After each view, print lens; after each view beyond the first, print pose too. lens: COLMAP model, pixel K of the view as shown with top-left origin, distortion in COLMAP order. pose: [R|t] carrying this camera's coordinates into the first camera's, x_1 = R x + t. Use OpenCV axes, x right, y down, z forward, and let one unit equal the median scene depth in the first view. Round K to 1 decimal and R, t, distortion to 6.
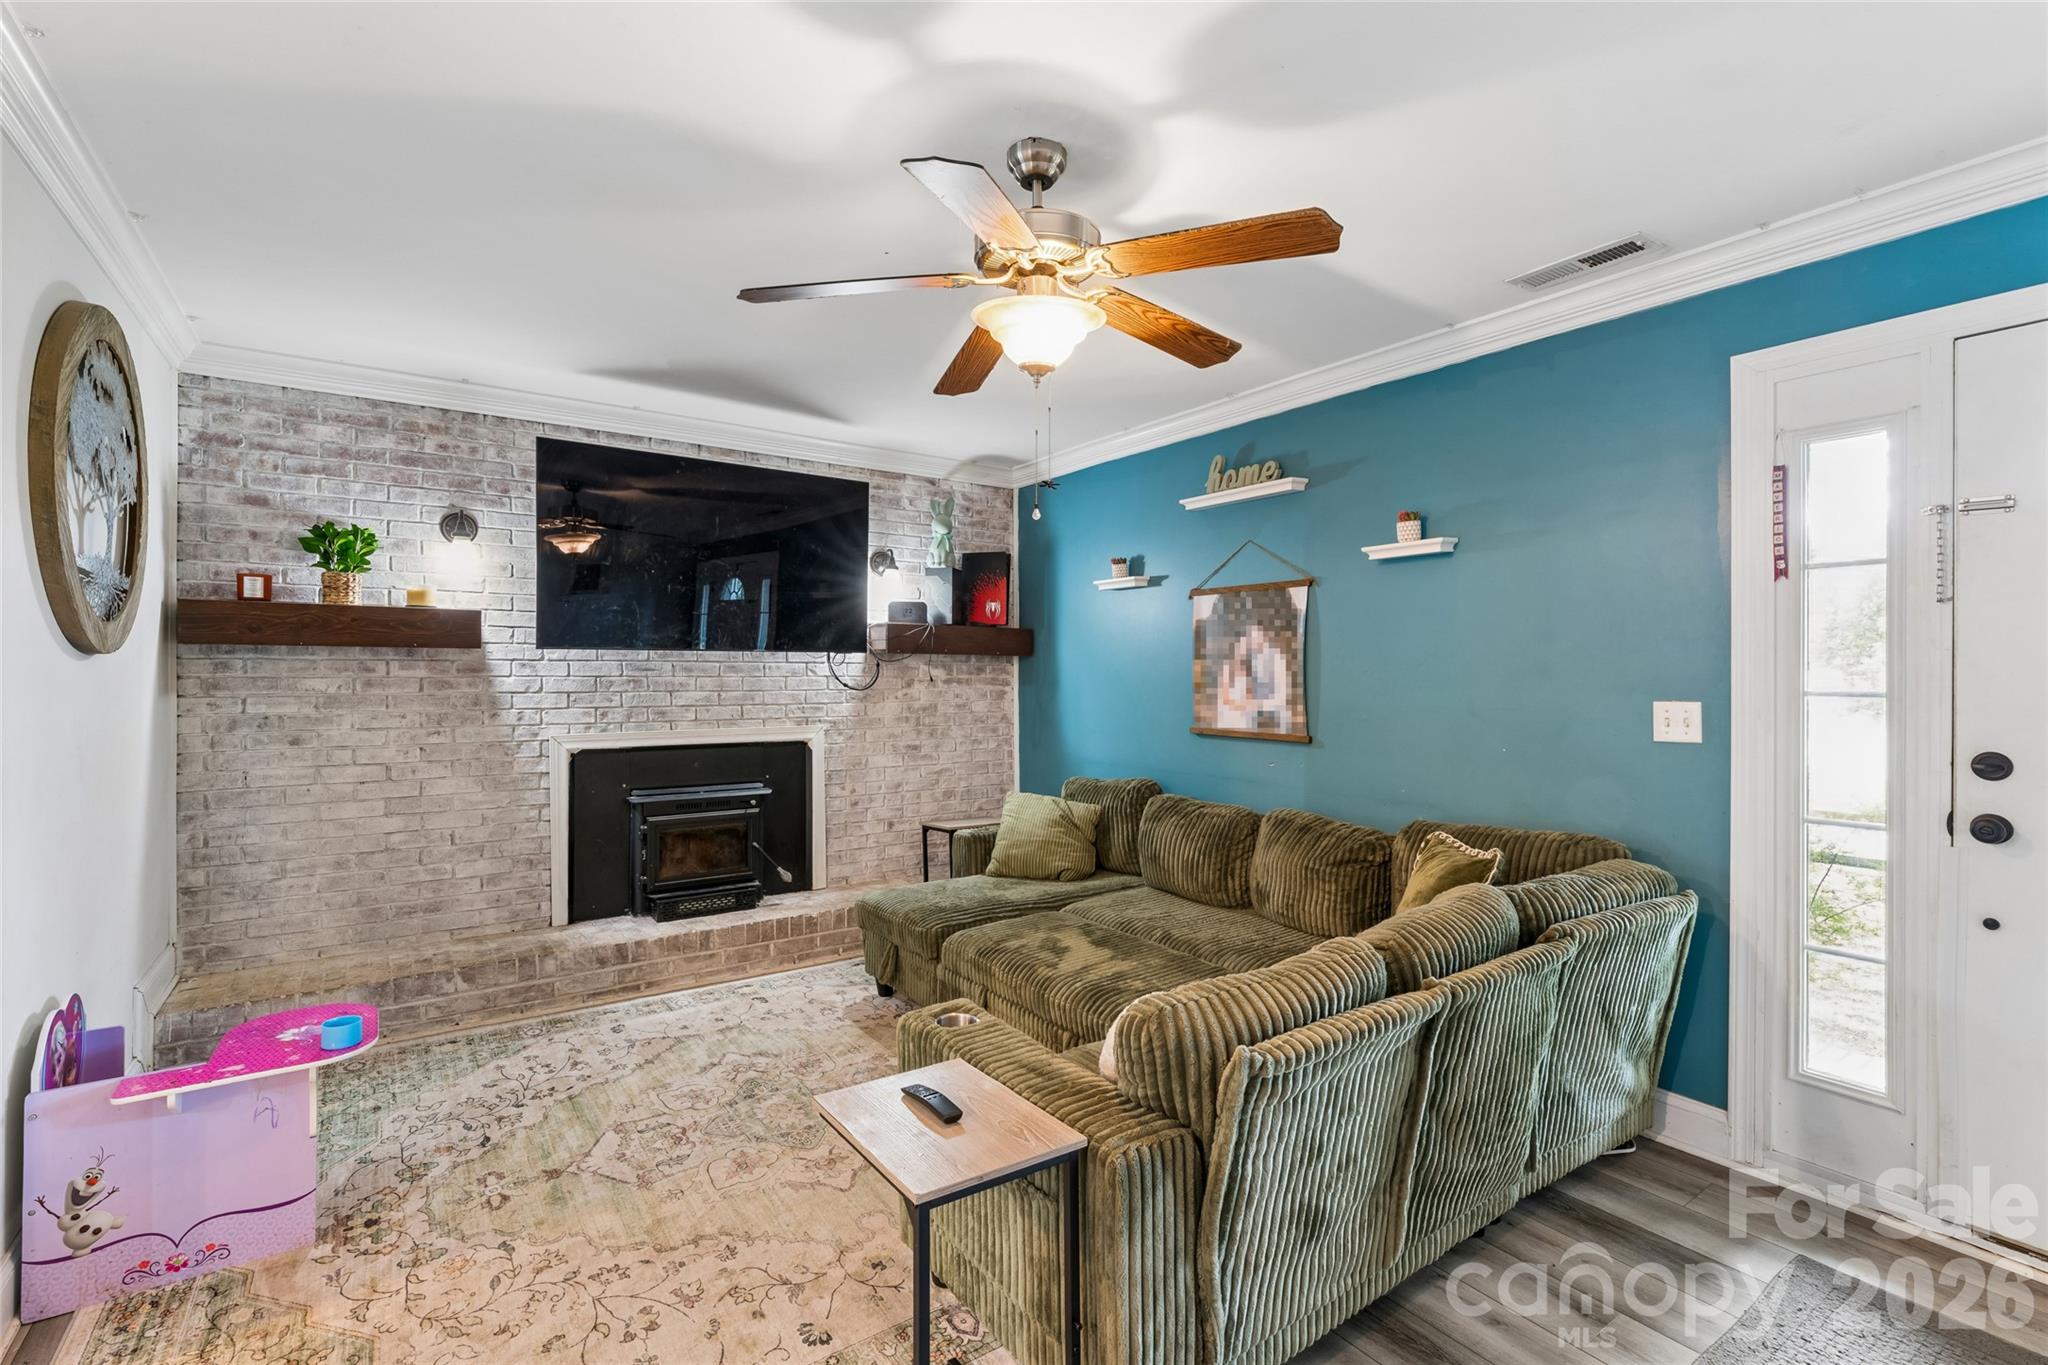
lens RADIAL K [[911.4, 0, 1000.9], [0, 911.4, 669.9], [0, 0, 1]] dist [-0.004073, 0.001330]
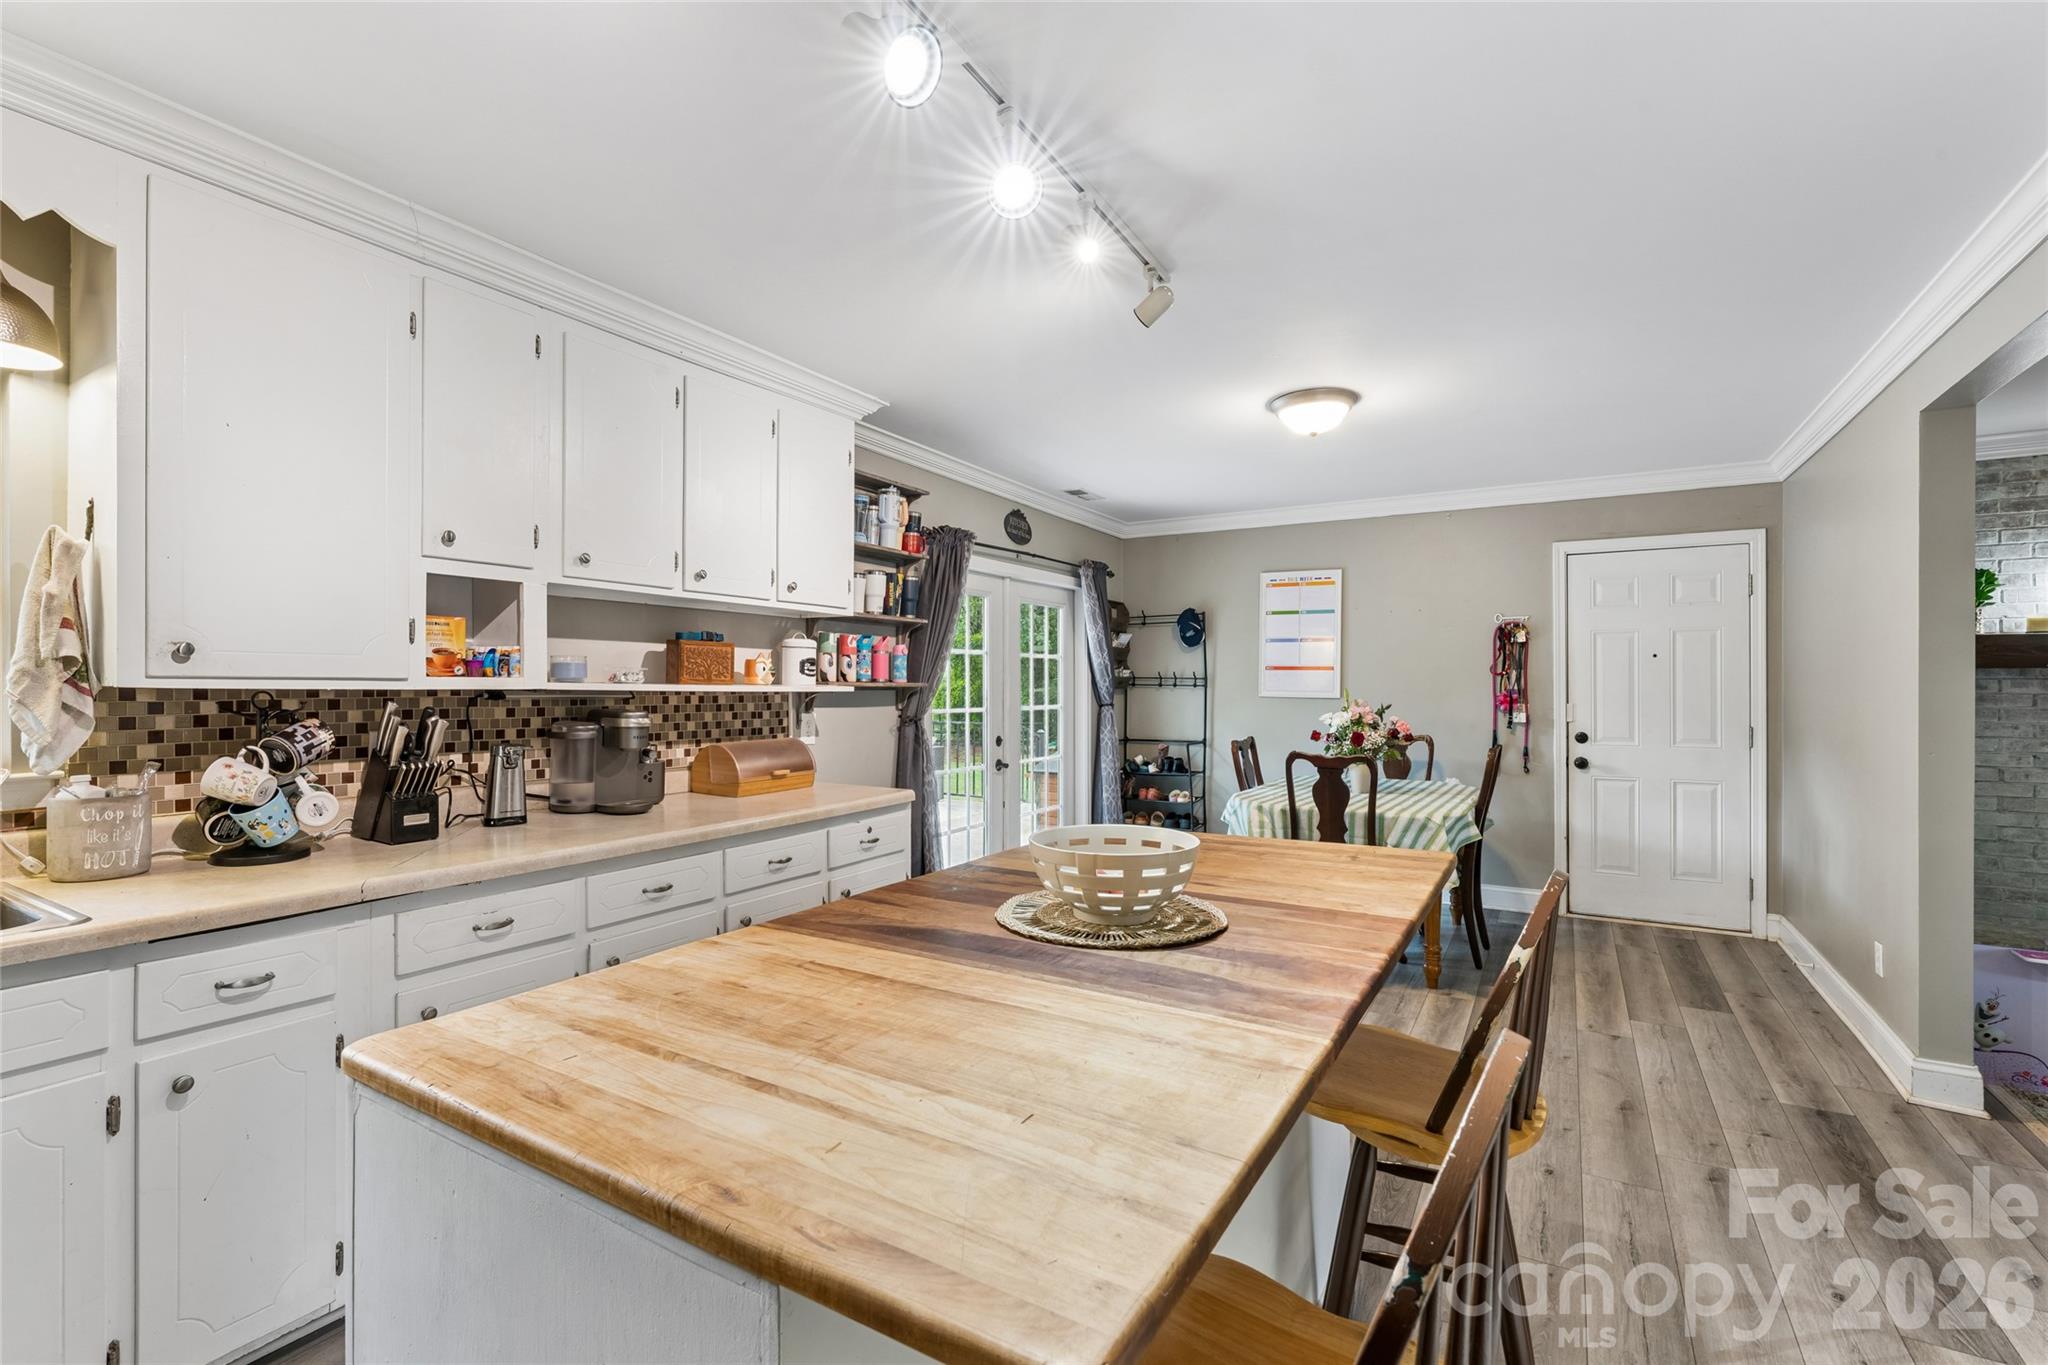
lens RADIAL K [[911.4, 0, 1009.4], [0, 911.4, 684.1], [0, 0, 1]] dist [-0.004073, 0.001330]
pose [[0.415584, -0.004977, -0.909541, -0.134331], [0.001808, 0.999988, -0.004646, -0.001007], [0.909553, 0.000286, 0.415588, -0.636388]]
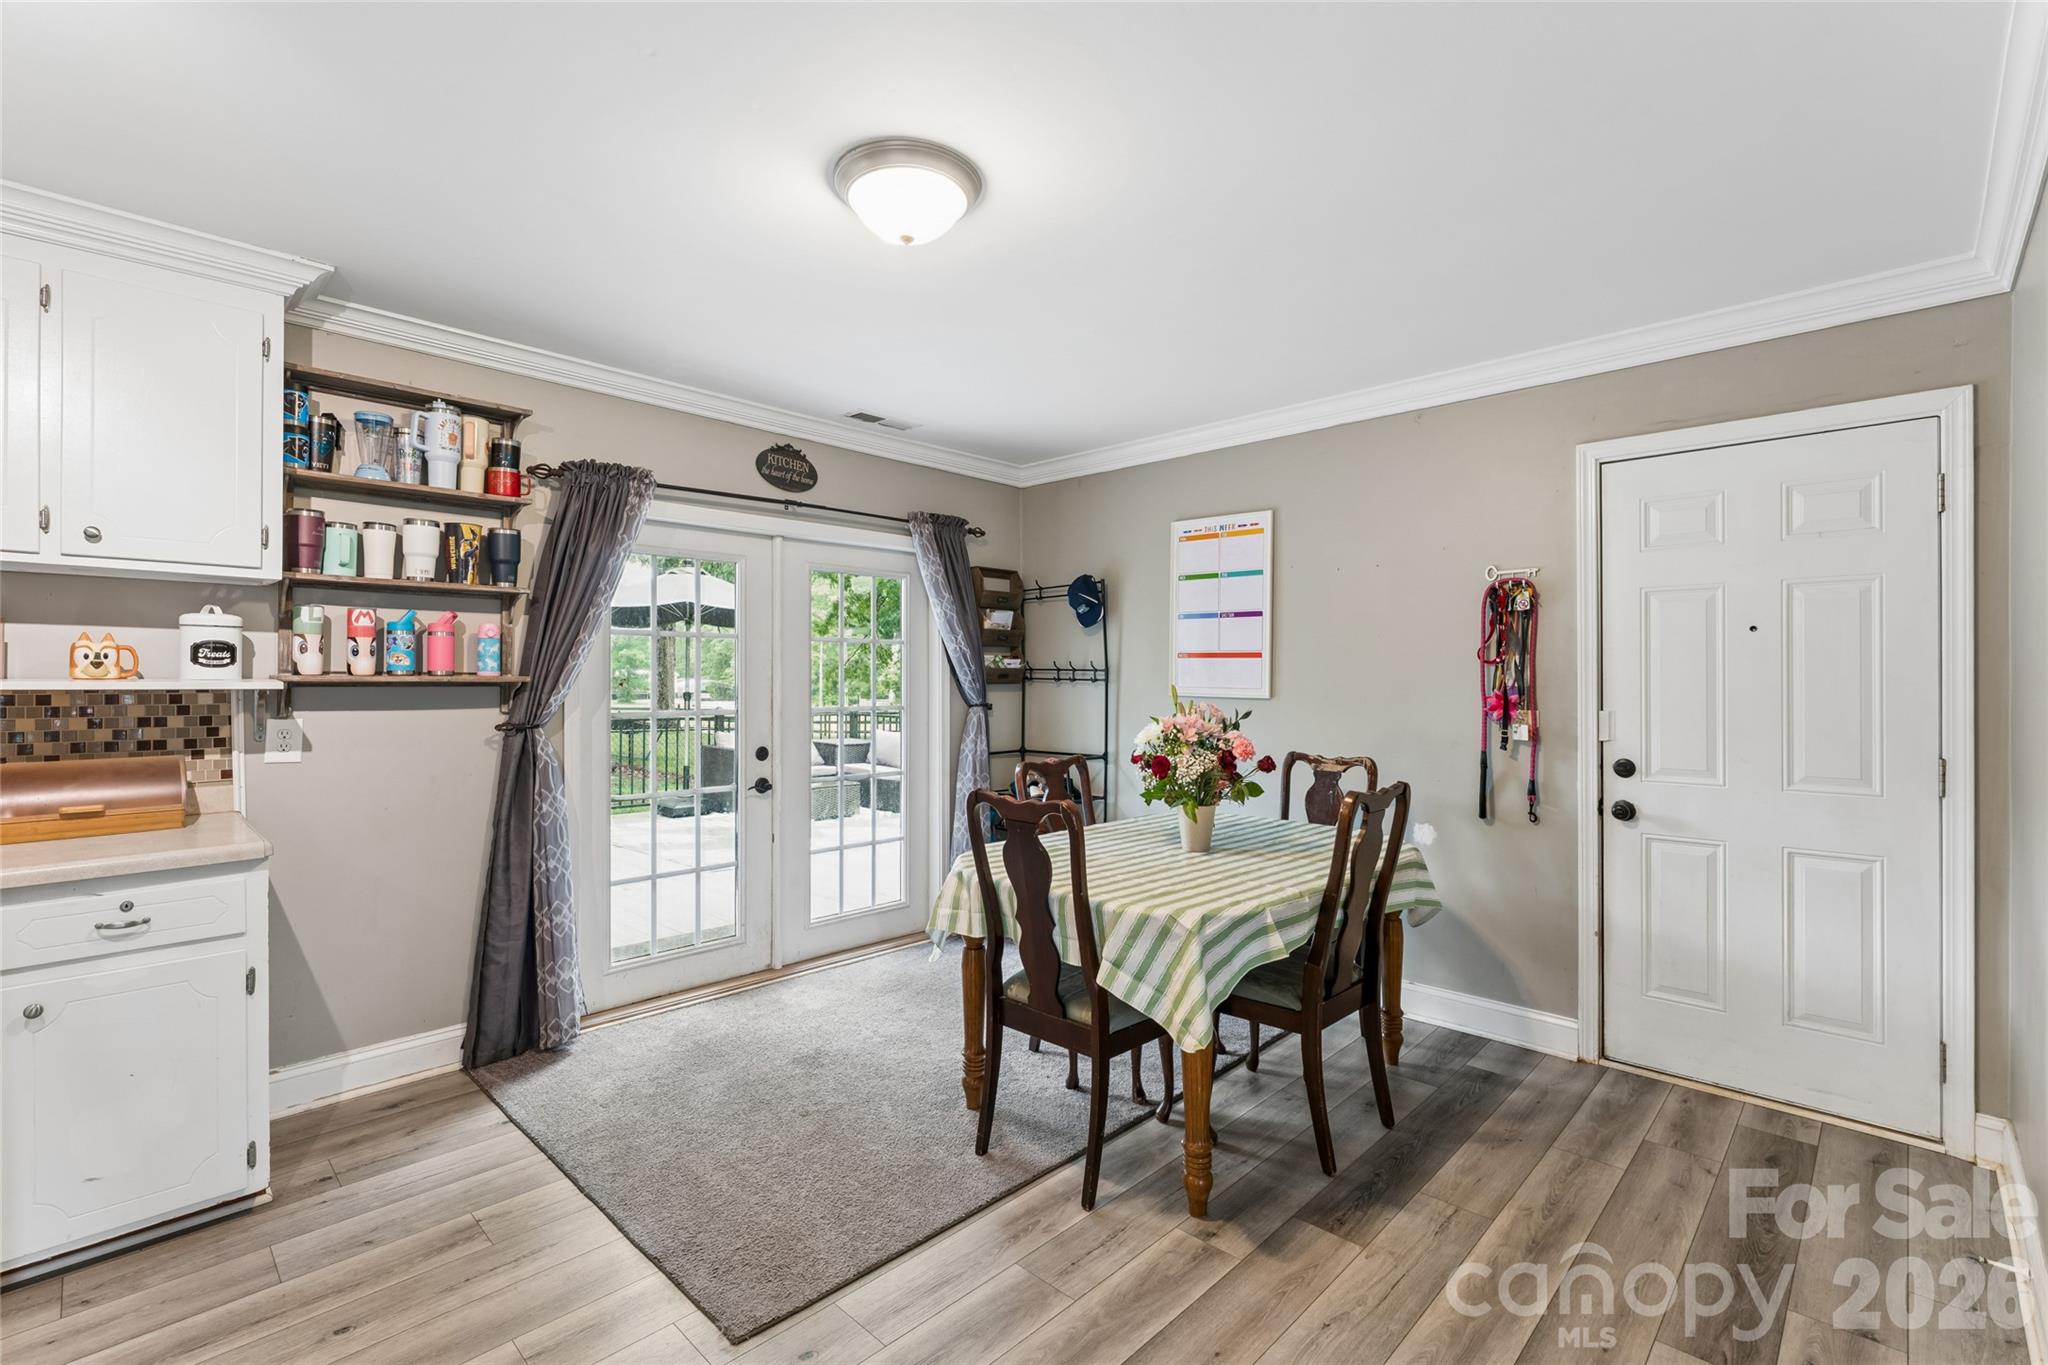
lens RADIAL K [[911.4, 0, 1012.2], [0, 911.4, 677.3], [0, 0, 1]] dist [-0.004073, 0.001330]
pose [[0.196424, -0.005281, -0.980505, -0.333899], [0.000750, 0.999986, -0.005235, -0.002654], [0.980519, 0.000293, 0.196425, 0.031744]]
